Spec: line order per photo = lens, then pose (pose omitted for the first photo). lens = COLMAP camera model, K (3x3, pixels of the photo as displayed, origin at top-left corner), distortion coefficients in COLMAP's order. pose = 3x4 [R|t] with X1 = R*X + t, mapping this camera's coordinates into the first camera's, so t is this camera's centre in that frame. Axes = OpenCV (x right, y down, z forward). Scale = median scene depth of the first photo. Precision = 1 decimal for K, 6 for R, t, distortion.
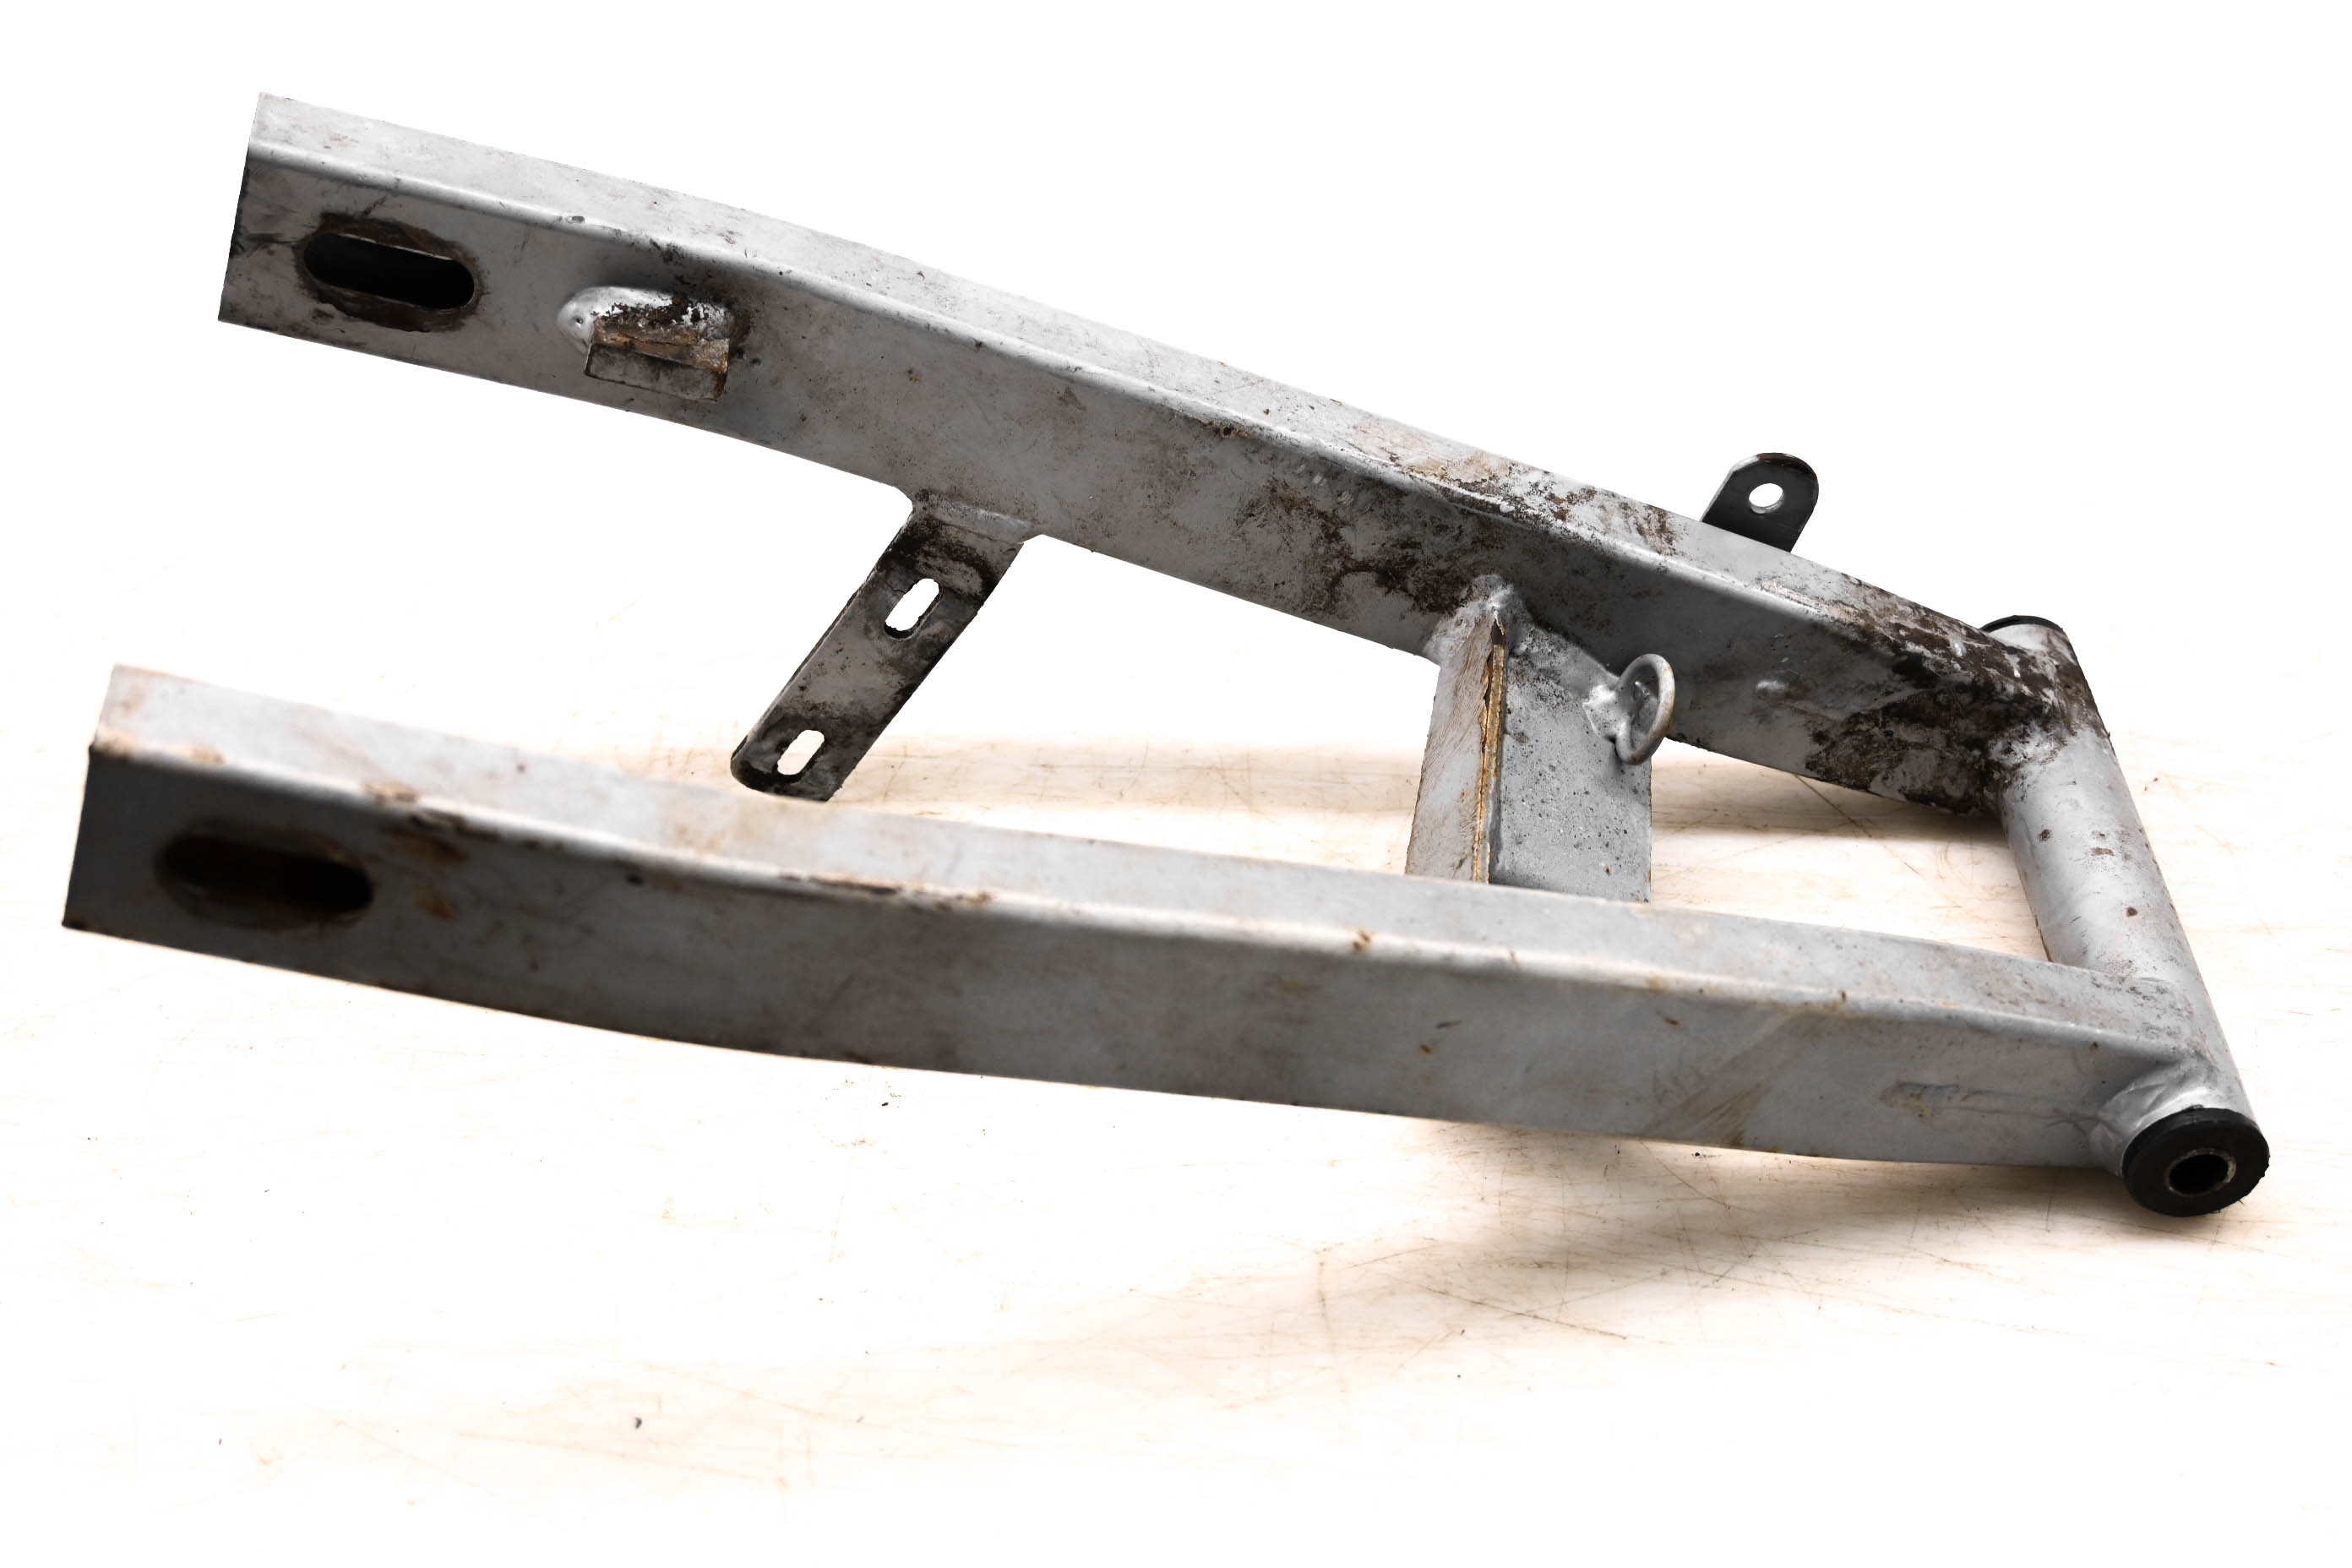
lens RADIAL K [[3349.3, 0, 1177.6], [0, 3349.3, 784.9], [0, 0, 1]] dist [-0.015731, 0.000000]
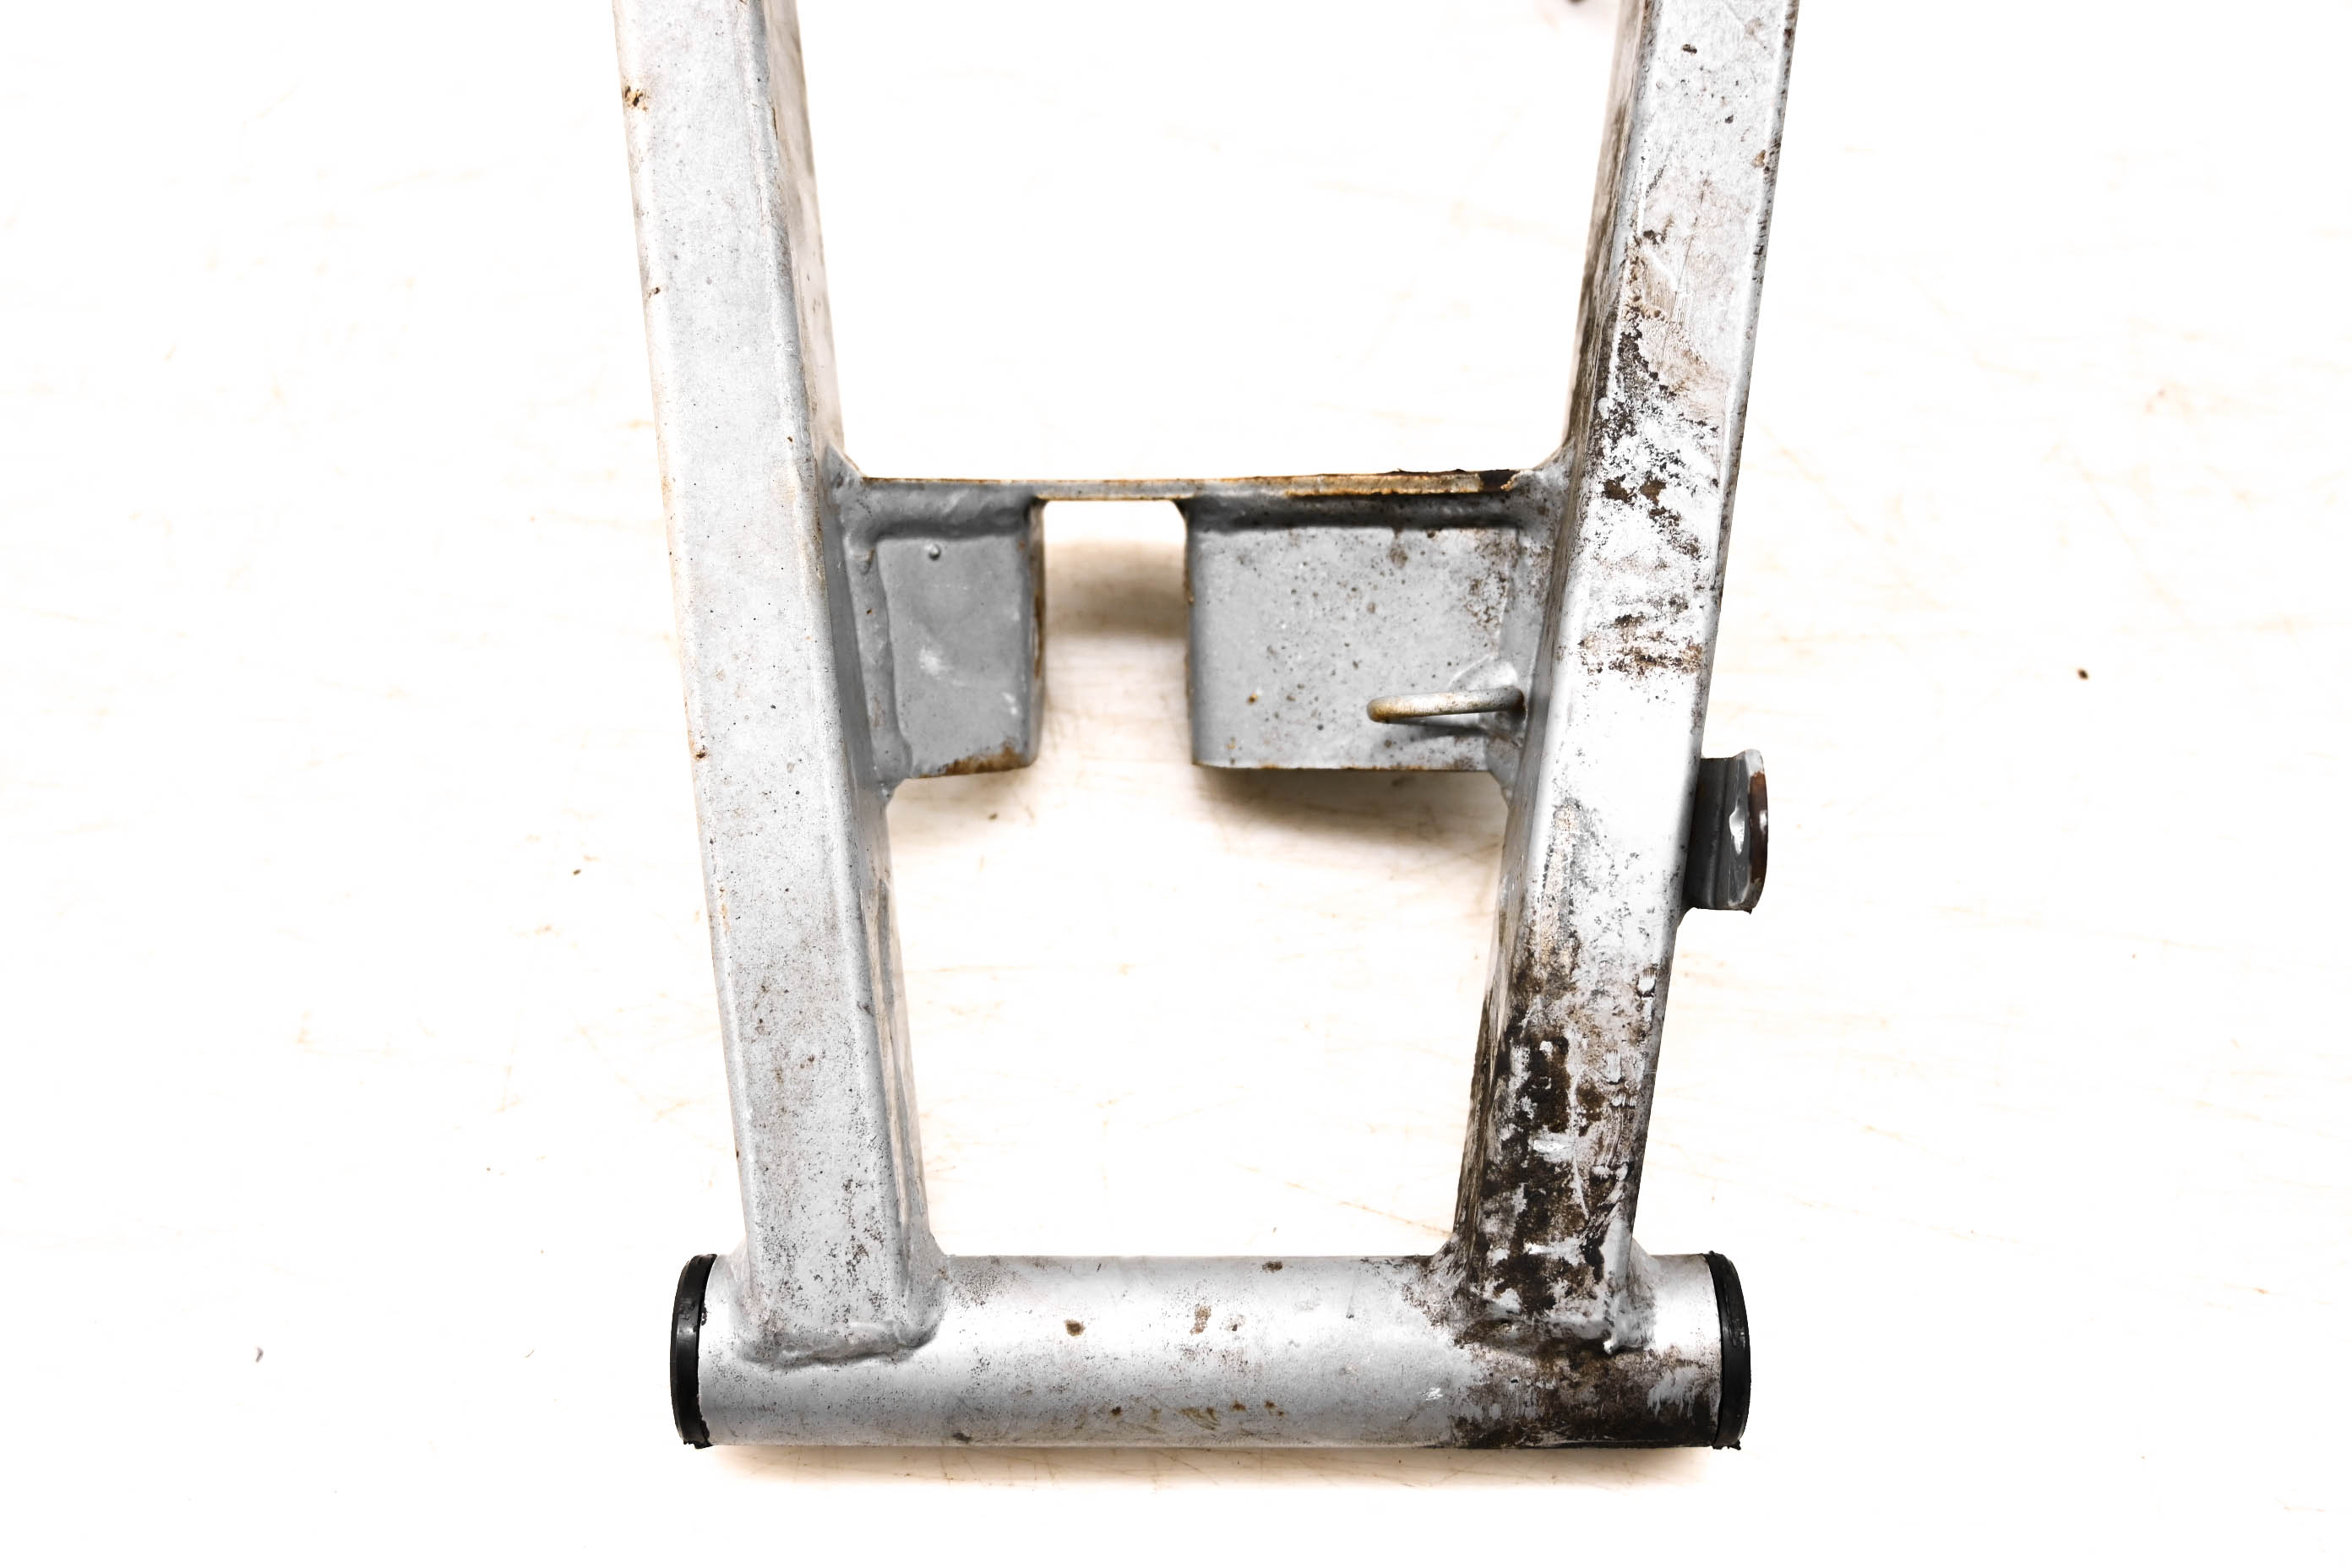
lens RADIAL K [[2536.4, 0, 1174.1], [0, 2536.4, 781.1], [0, 0, 1]] dist [-0.002035, 0.000000]
pose [[-0.055322, 0.919986, -0.388027, 0.370568], [-0.663446, 0.256555, 0.702865, -0.365308], [0.746176, 0.296319, 0.596168, 0.639469]]
